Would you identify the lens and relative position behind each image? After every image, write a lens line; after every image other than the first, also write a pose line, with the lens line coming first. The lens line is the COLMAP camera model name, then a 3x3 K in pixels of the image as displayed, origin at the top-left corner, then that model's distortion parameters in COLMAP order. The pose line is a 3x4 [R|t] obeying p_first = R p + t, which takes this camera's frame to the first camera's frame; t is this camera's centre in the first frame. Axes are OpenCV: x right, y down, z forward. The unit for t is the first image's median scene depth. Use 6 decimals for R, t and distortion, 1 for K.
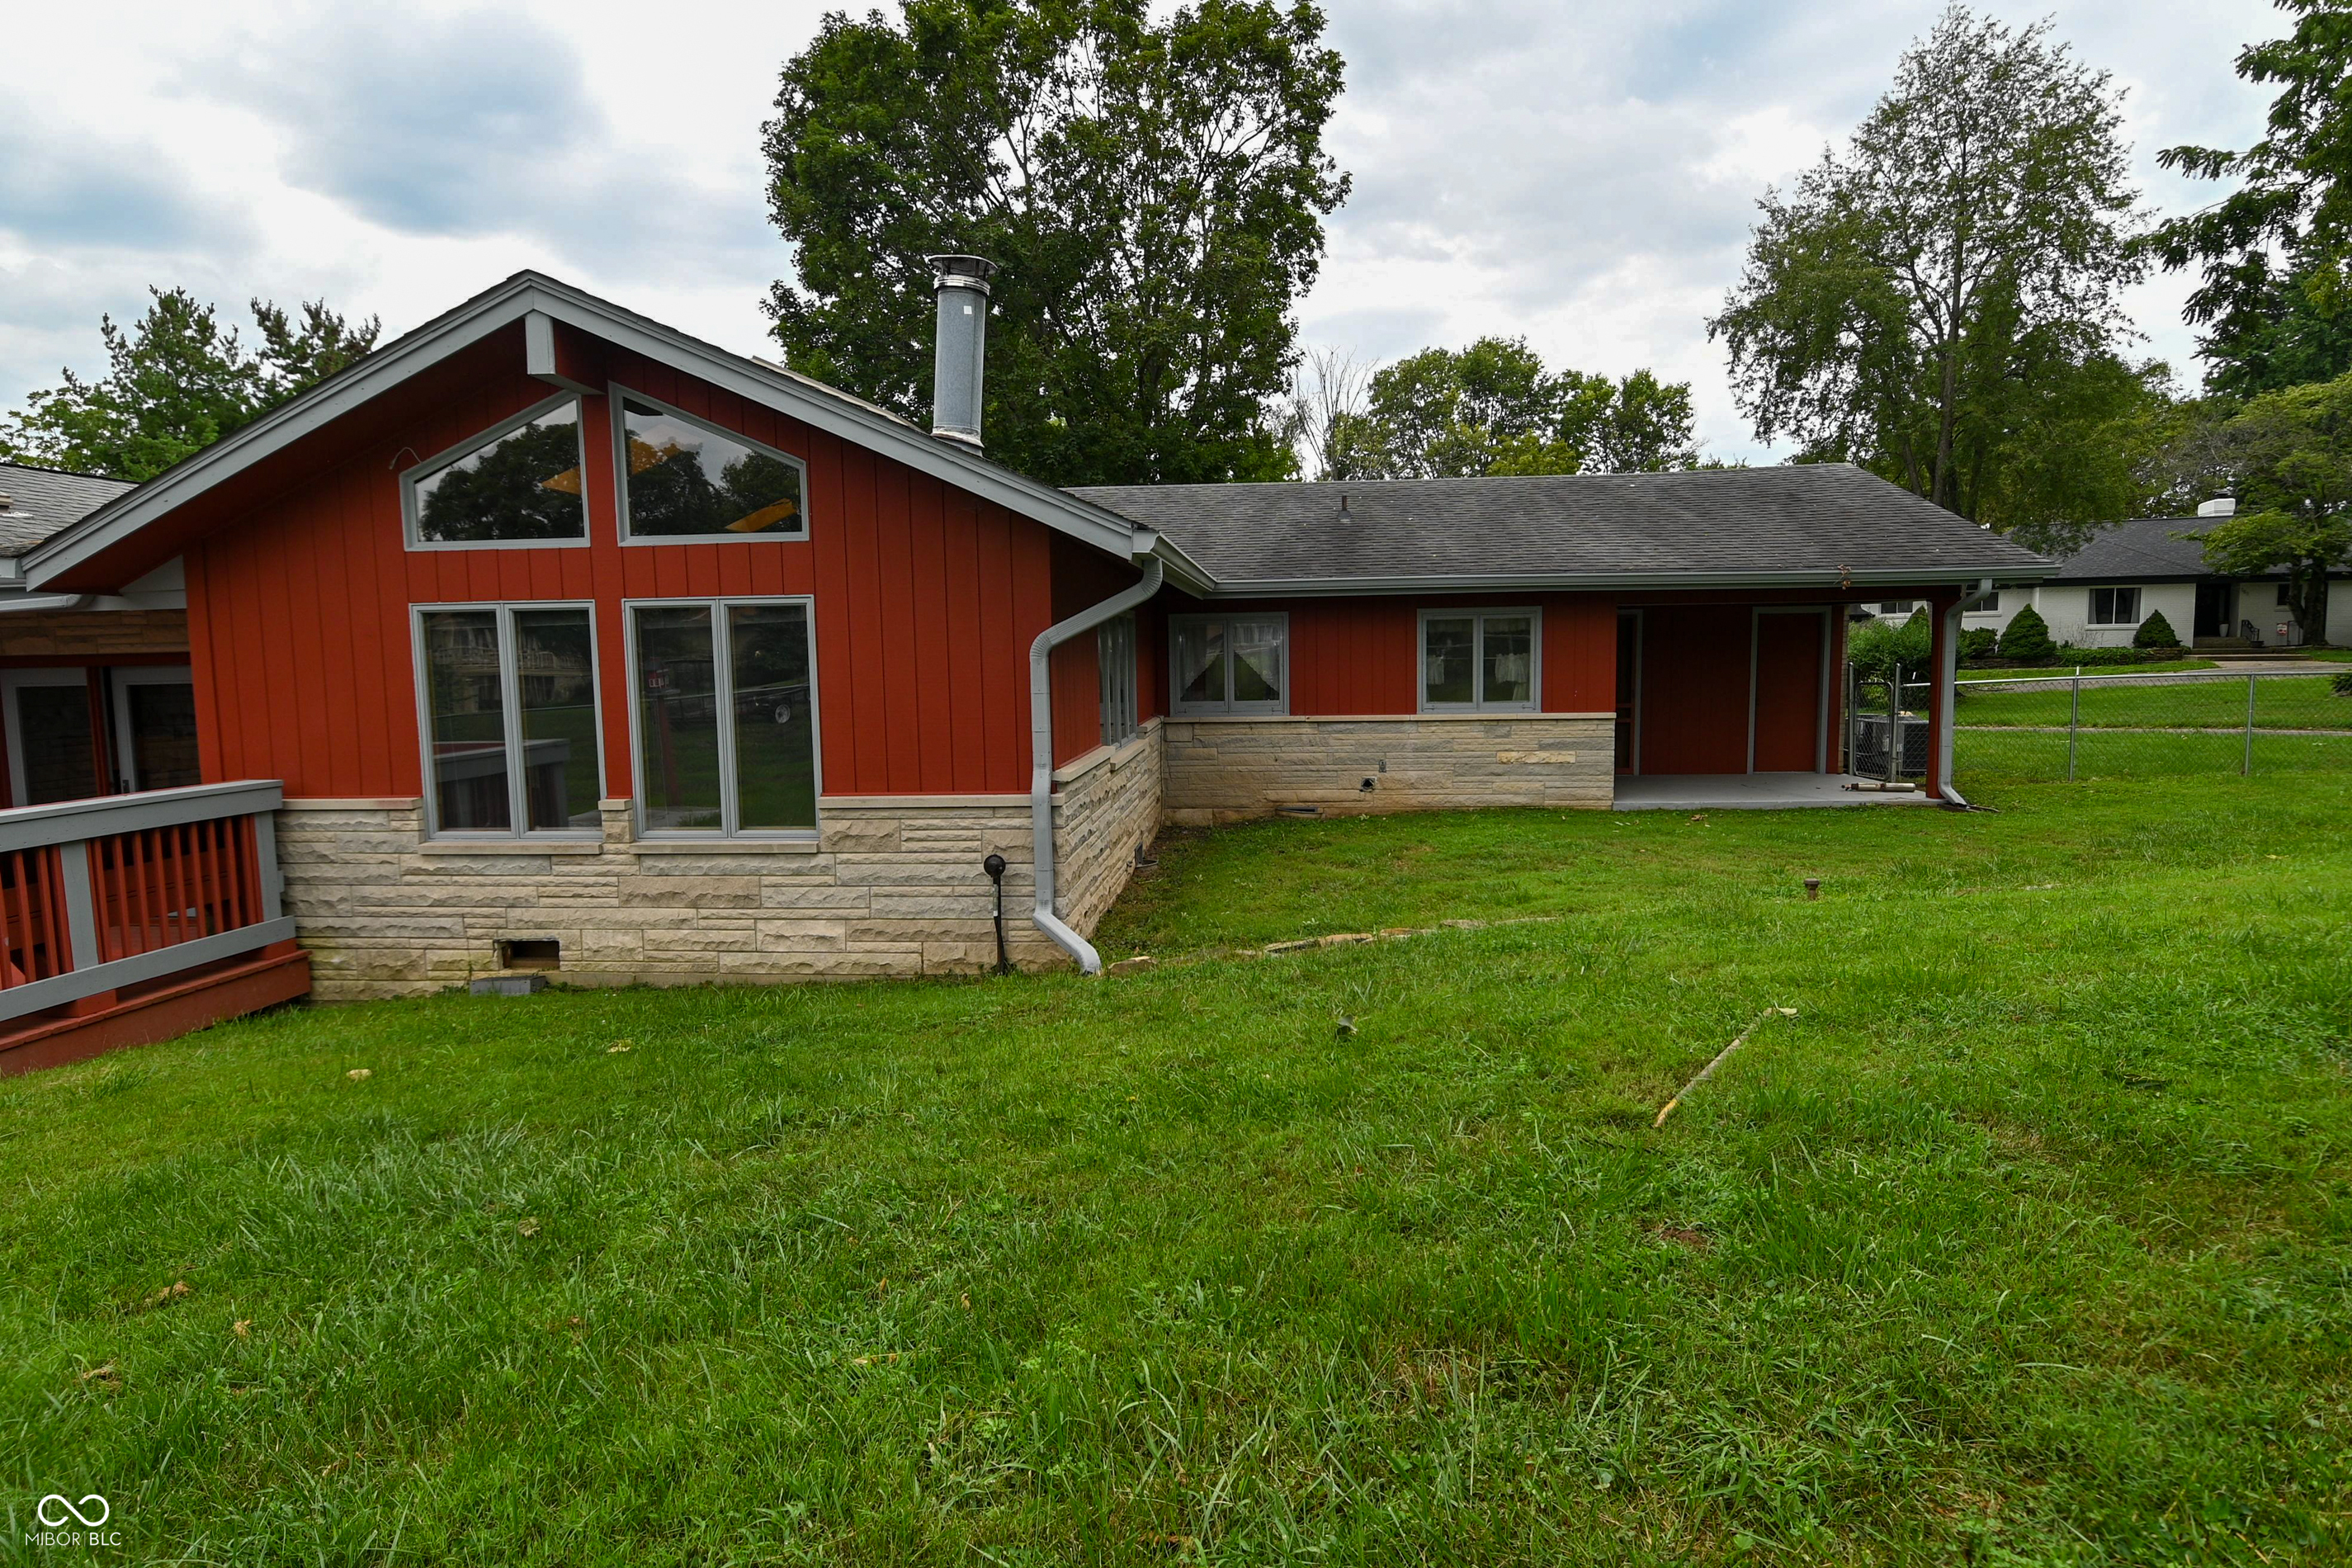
lens RADIAL K [[1227.5, 0, 1183.3], [0, 1227.5, 773.7], [0, 0, 1]] dist [-0.021144, 0.000871]
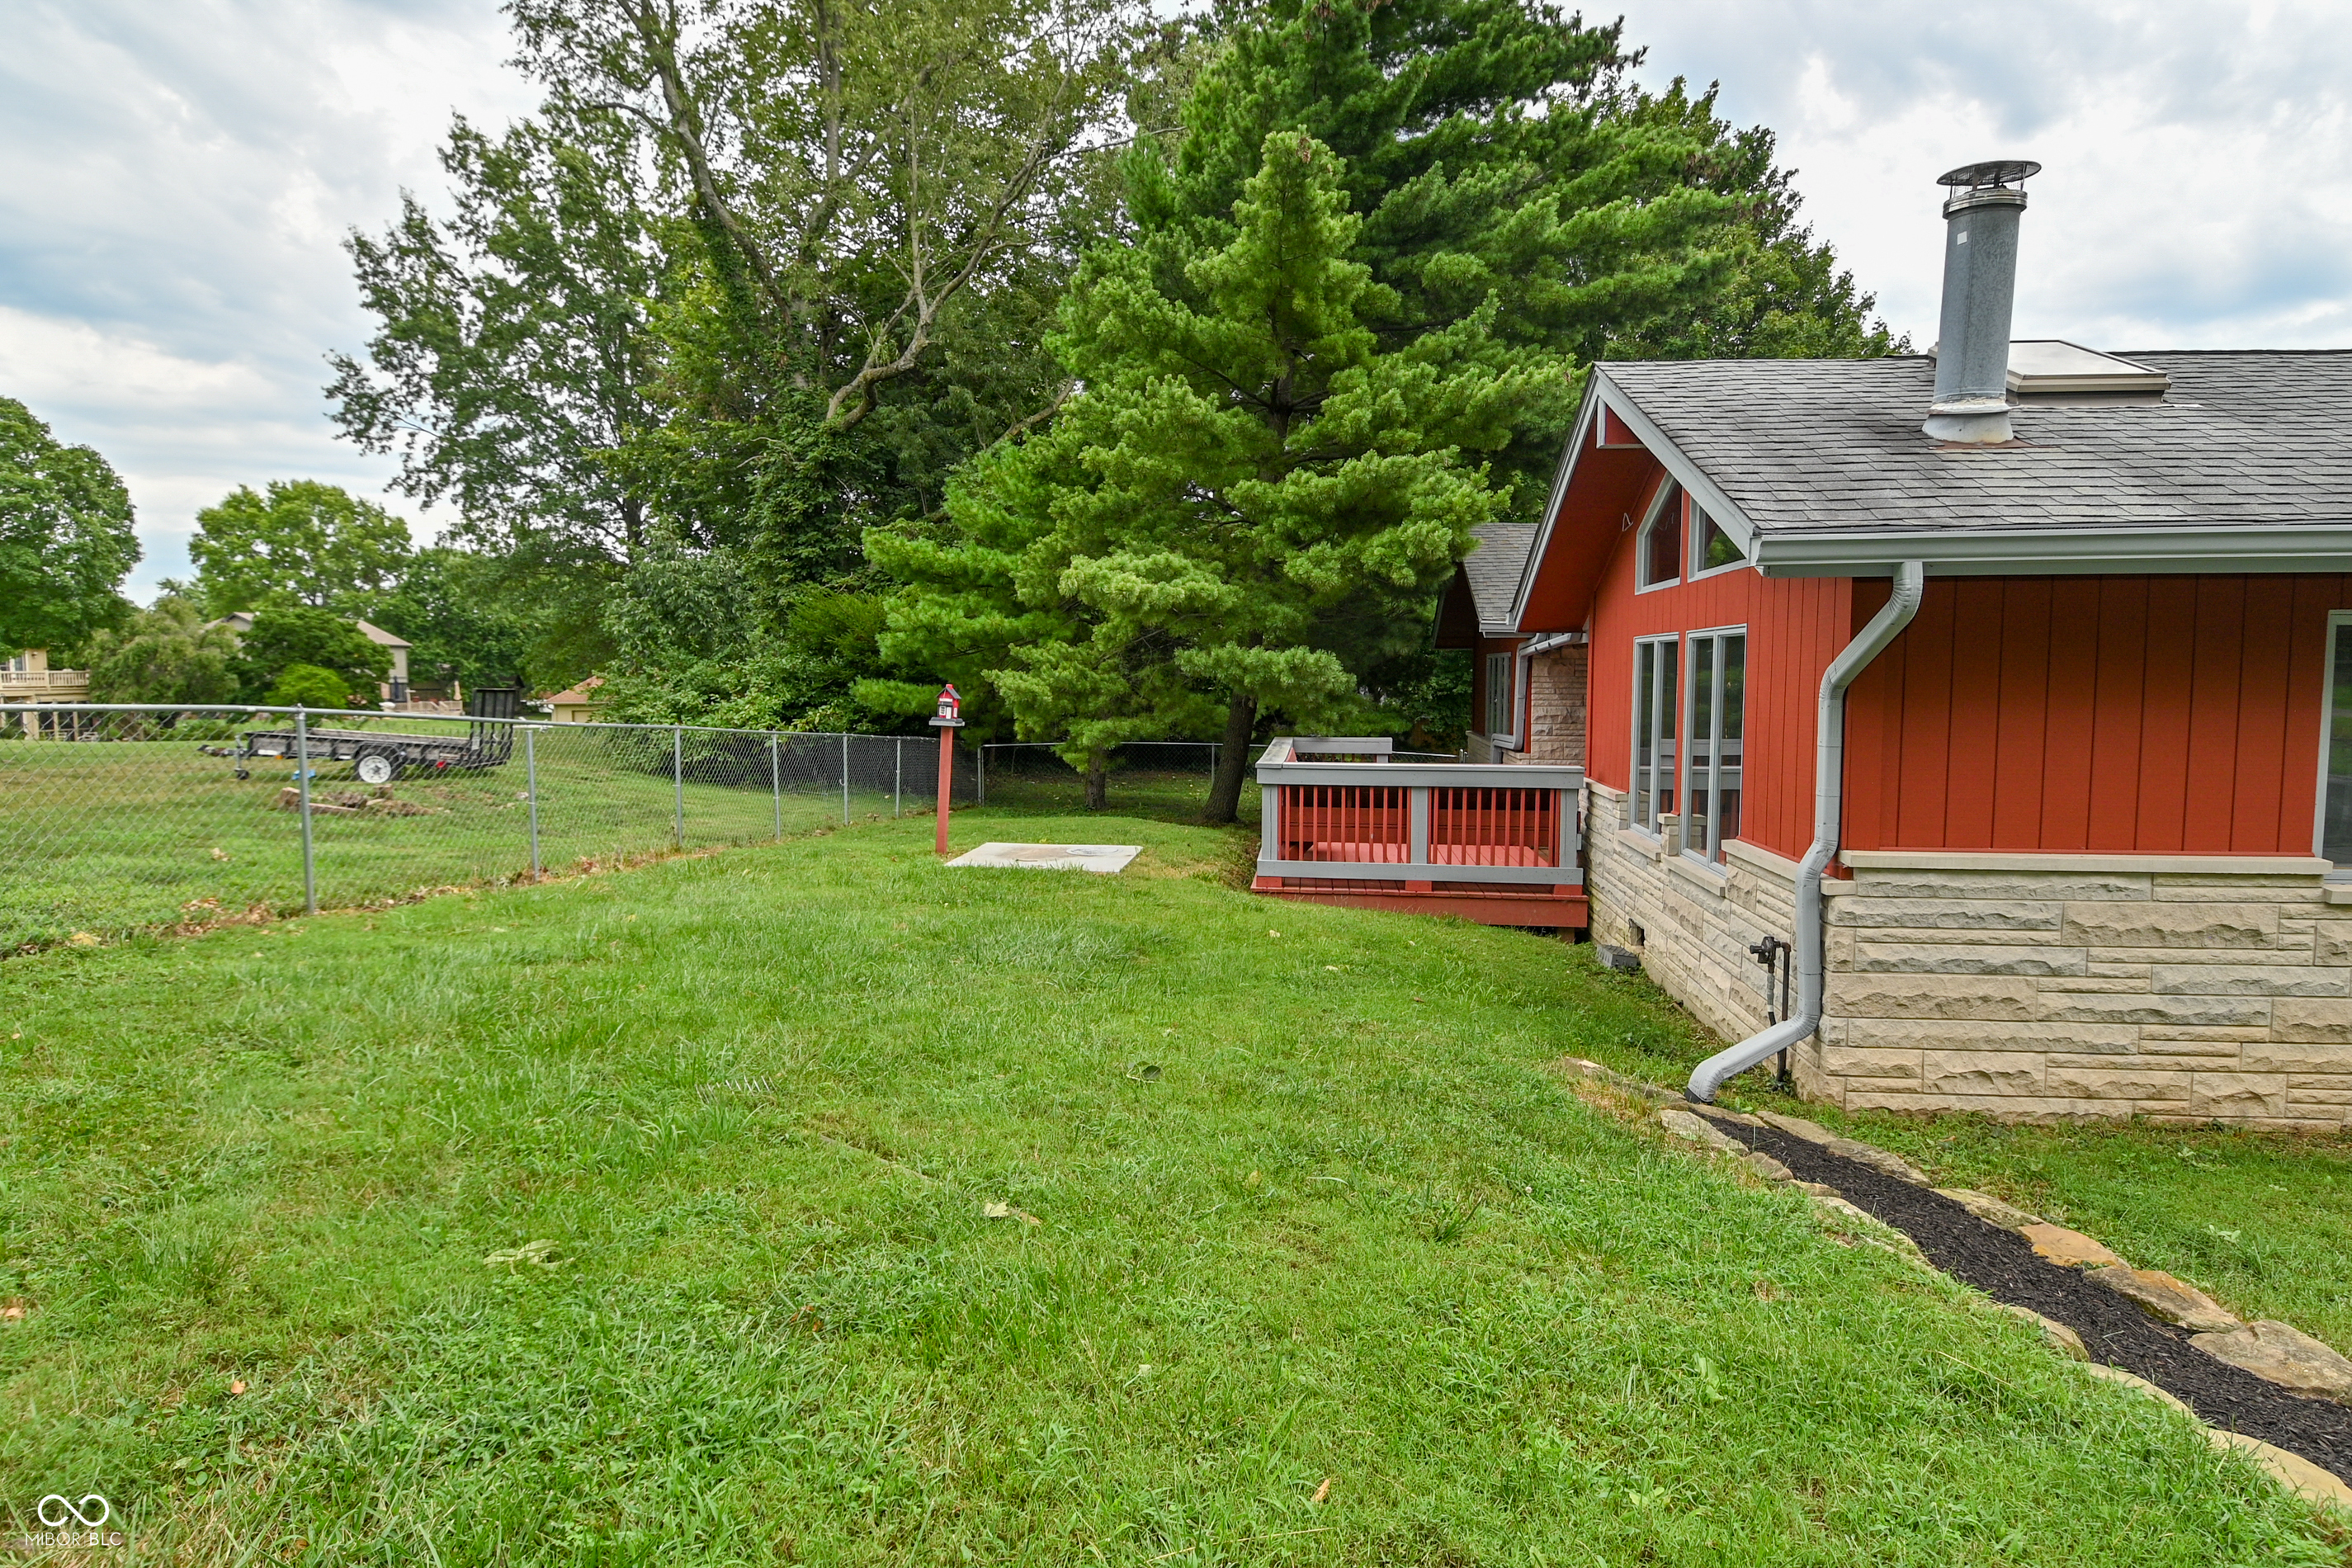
lens RADIAL K [[1227.5, 0, 1183.3], [0, 1227.5, 773.7], [0, 0, 1]] dist [-0.021144, 0.000871]
pose [[-0.050788, 0.095383, -0.994144, 0.620443], [-0.096474, 0.990305, 0.099943, -0.079425], [0.994039, 0.100985, -0.041094, 0.595436]]
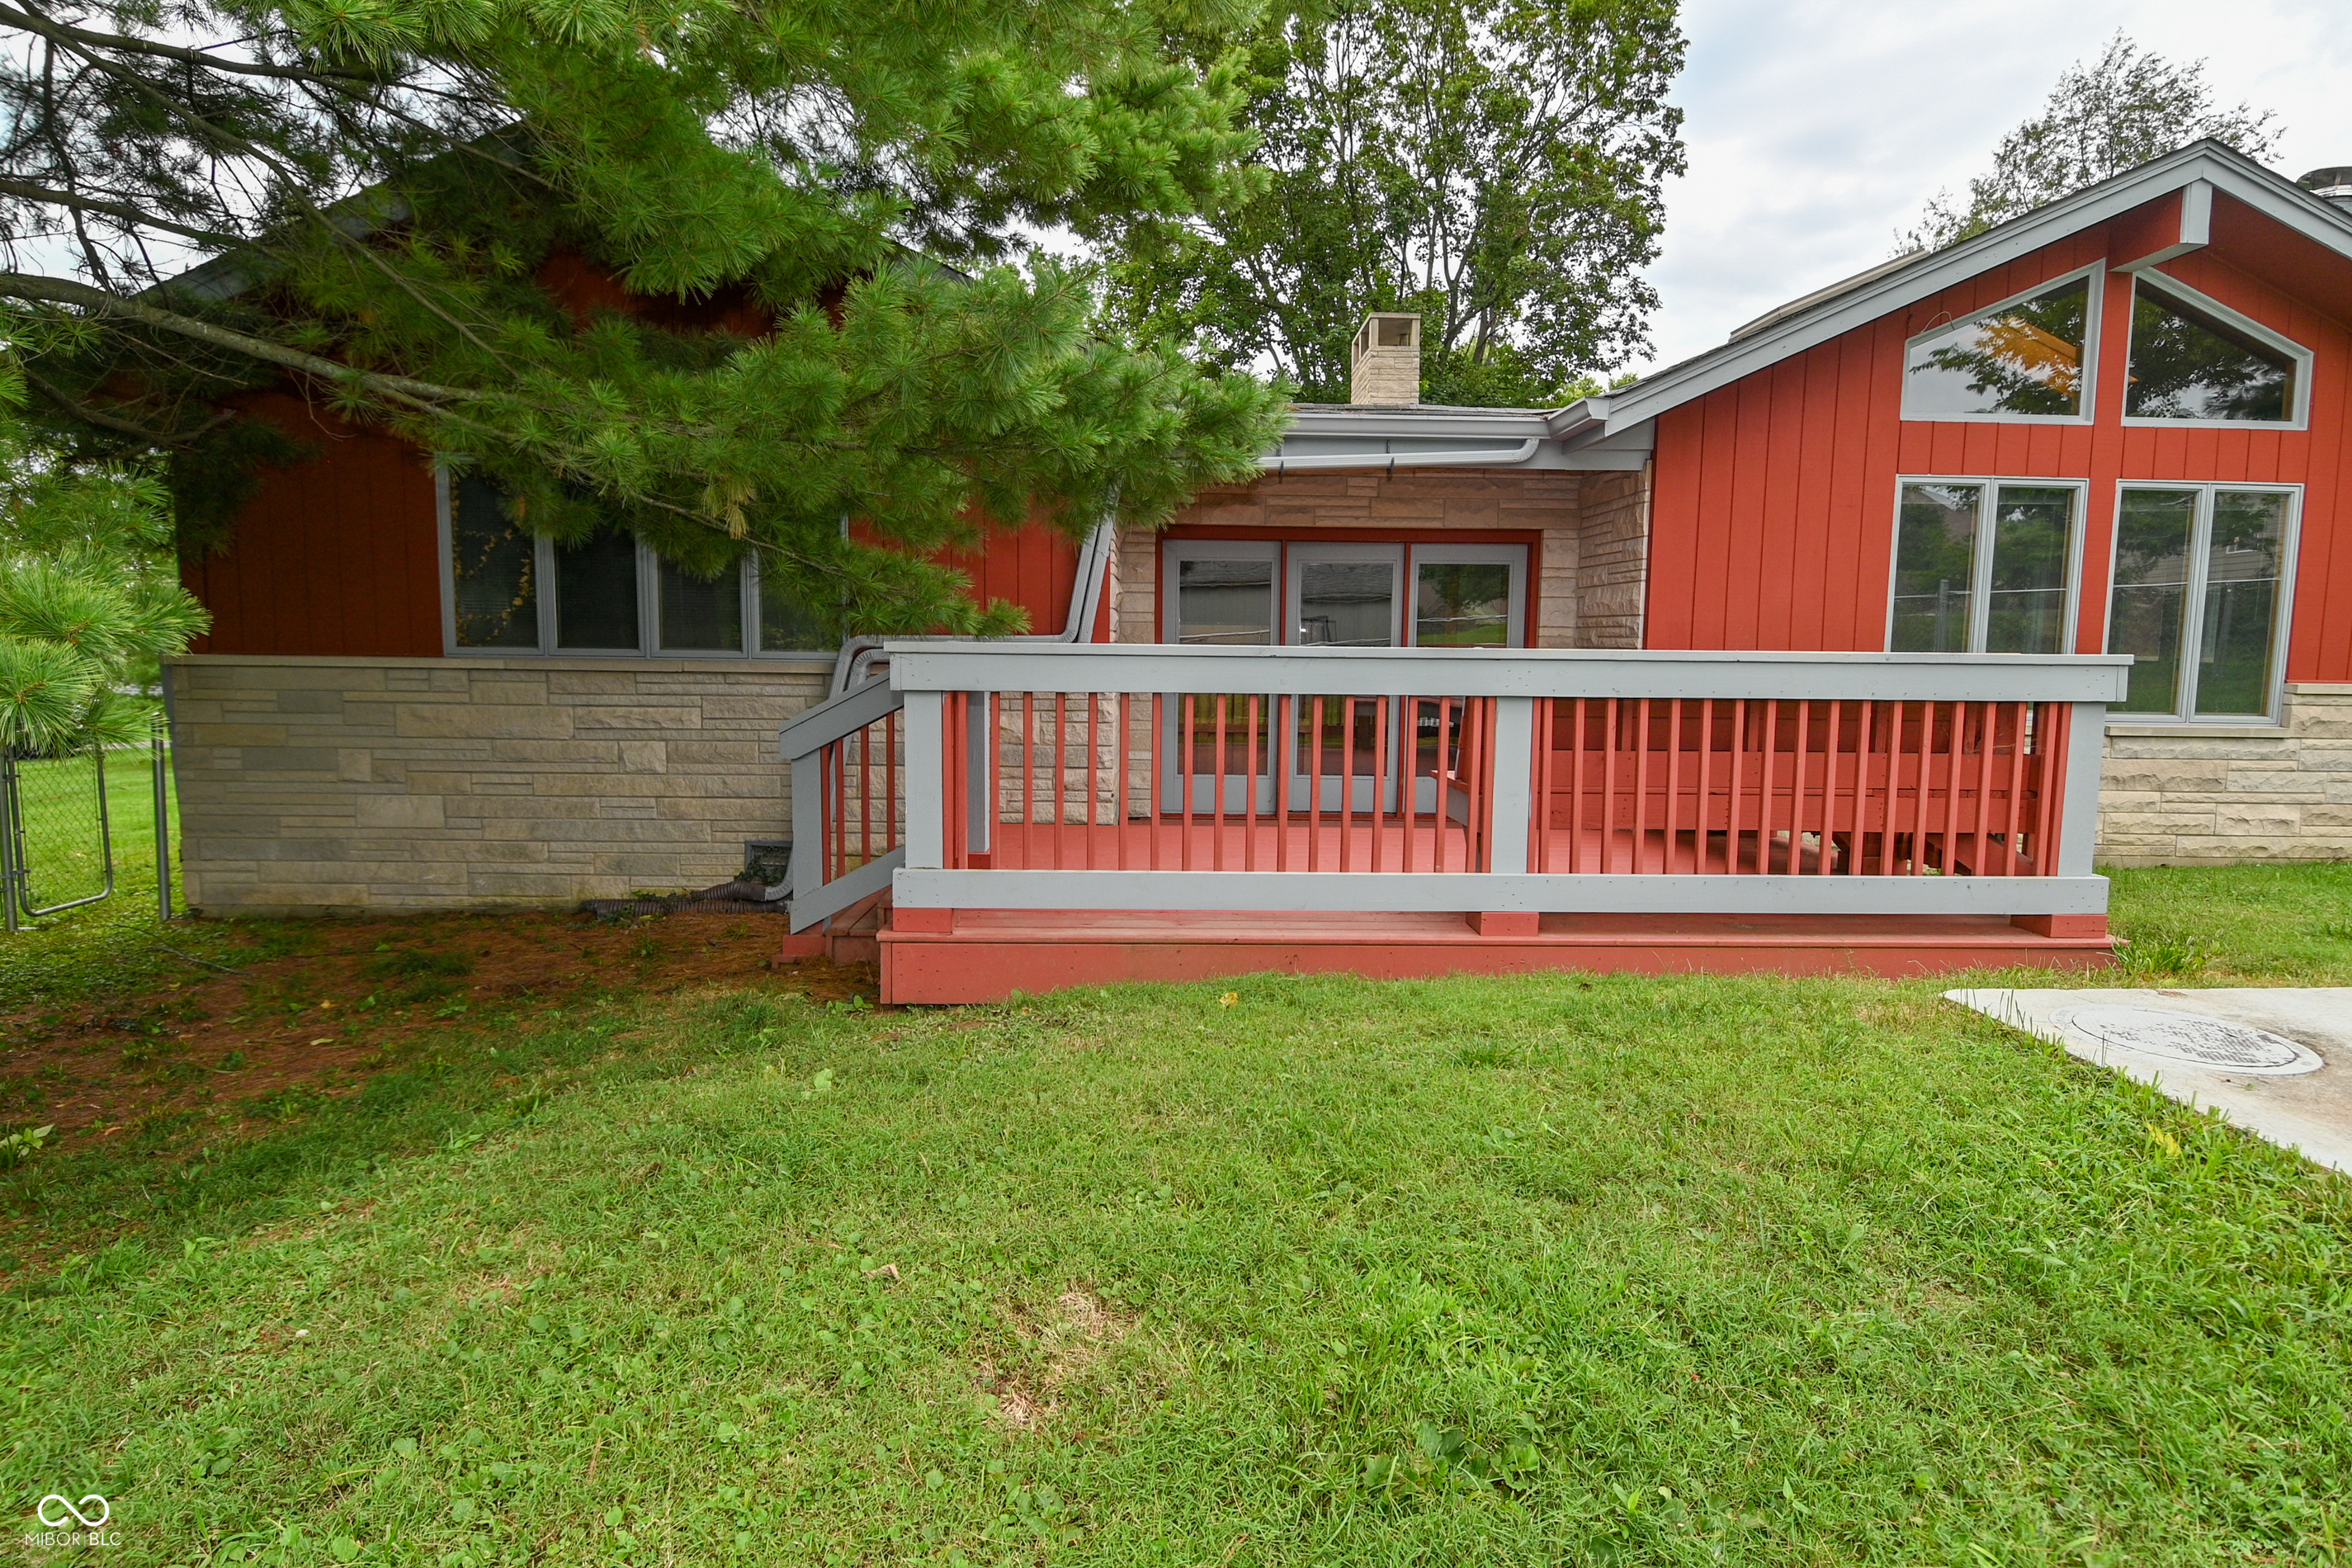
lens RADIAL K [[1227.5, 0, 1183.3], [0, 1227.5, 773.7], [0, 0, 1]] dist [-0.021144, 0.000871]
pose [[0.995927, 0.017529, 0.088441, -1.294673], [-0.018143, 0.999817, 0.006140, 0.104354], [-0.088317, -0.007719, 0.996062, 0.080876]]
